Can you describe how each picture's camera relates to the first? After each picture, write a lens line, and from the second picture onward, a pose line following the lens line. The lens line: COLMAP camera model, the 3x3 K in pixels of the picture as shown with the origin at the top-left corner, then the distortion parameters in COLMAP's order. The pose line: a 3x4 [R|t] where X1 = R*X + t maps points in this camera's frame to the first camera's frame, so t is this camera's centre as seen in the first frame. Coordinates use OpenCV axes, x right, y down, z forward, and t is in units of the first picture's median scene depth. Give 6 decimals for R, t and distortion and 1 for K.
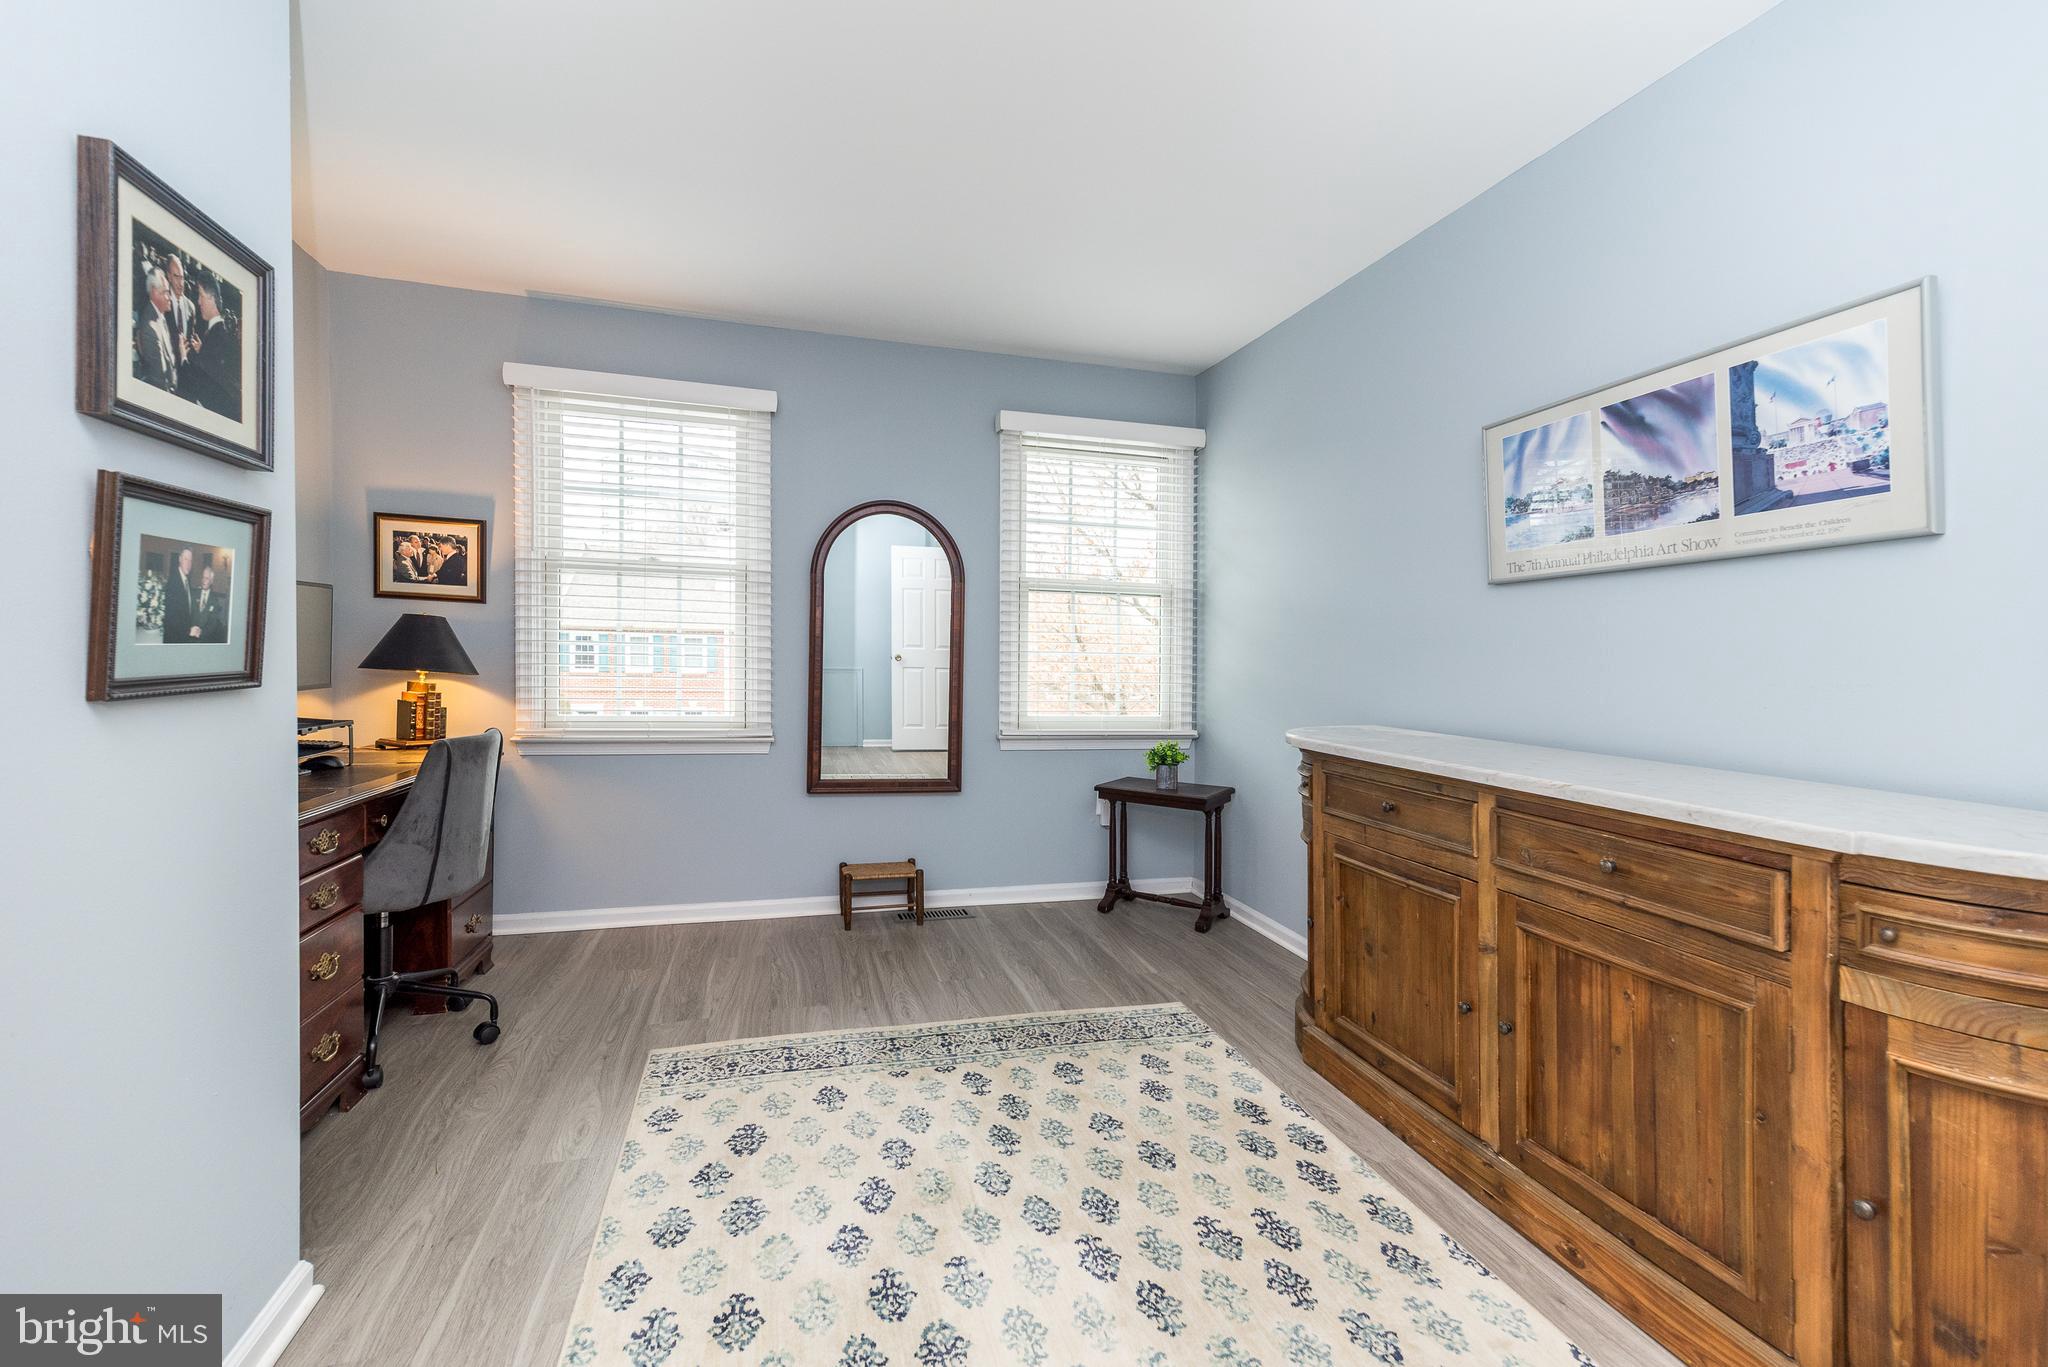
lens RADIAL K [[896.5, 0, 1026.3], [0, 896.5, 676.6], [0, 0, 1]] dist [0.003856, 0.000365]
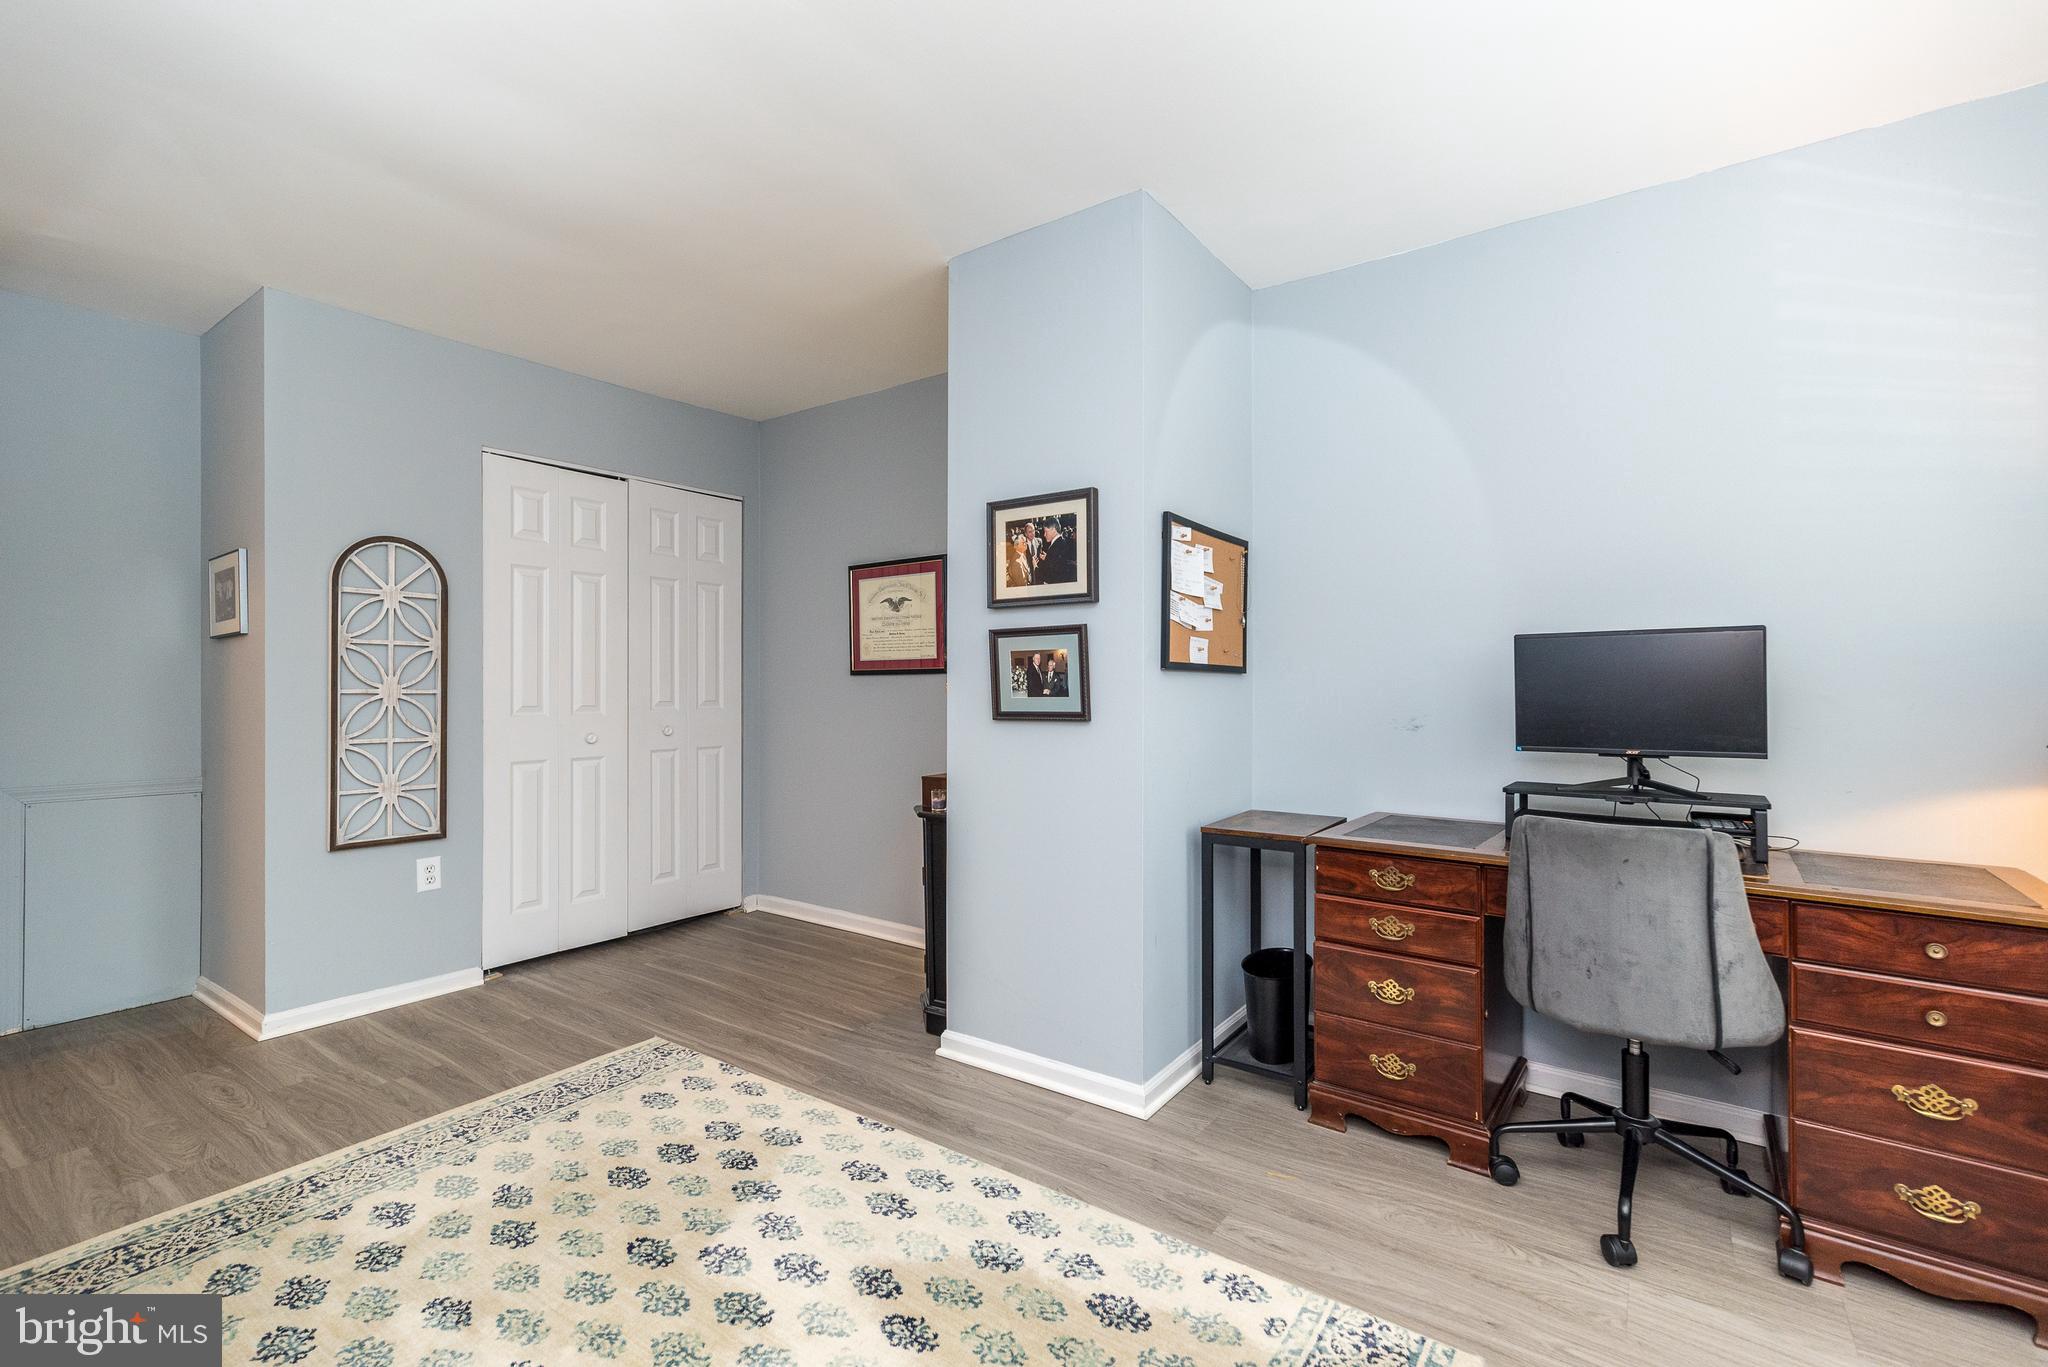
lens RADIAL K [[857.8, 0, 993.5], [0, 857.8, 703.0], [0, 0, 1]] dist [0.001041, 0.000144]
pose [[-0.778308, -0.010130, -0.627801, 0.248279], [-0.032938, 0.999152, 0.024714, -0.039192], [0.627018, 0.039914, -0.777982, 1.420468]]
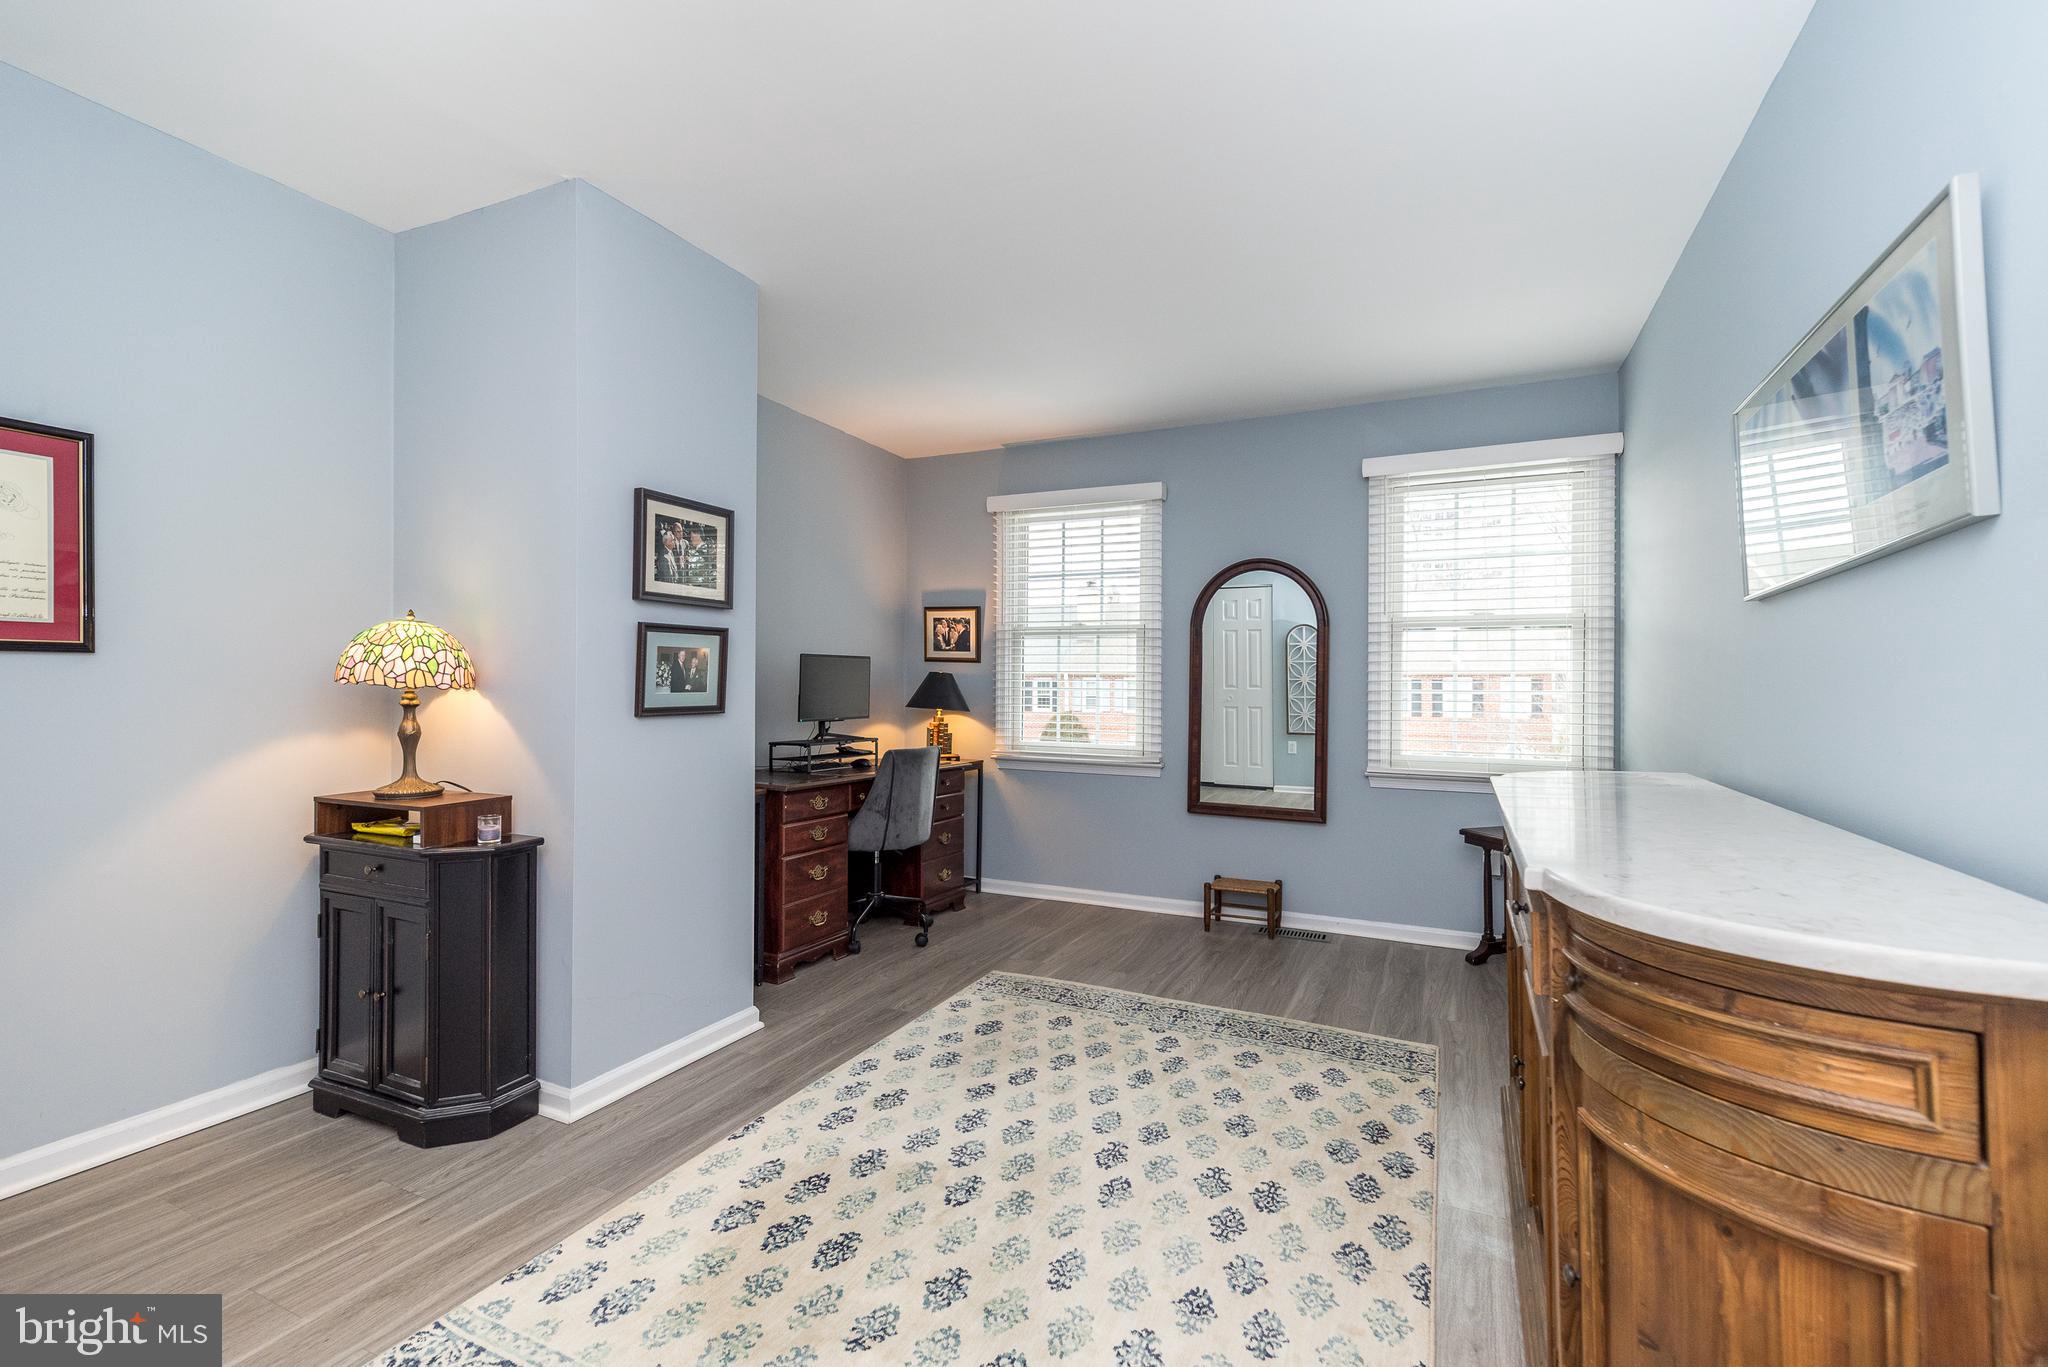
lens RADIAL K [[884.6, 0, 1017.2], [0, 884.6, 699.3], [0, 0, 1]] dist [0.003121, 0.000082]
pose [[0.744345, -0.007011, -0.667758, 0.651050], [-0.008553, 0.999763, -0.020030, 0.009733], [0.667740, 0.020621, 0.744109, -0.047497]]
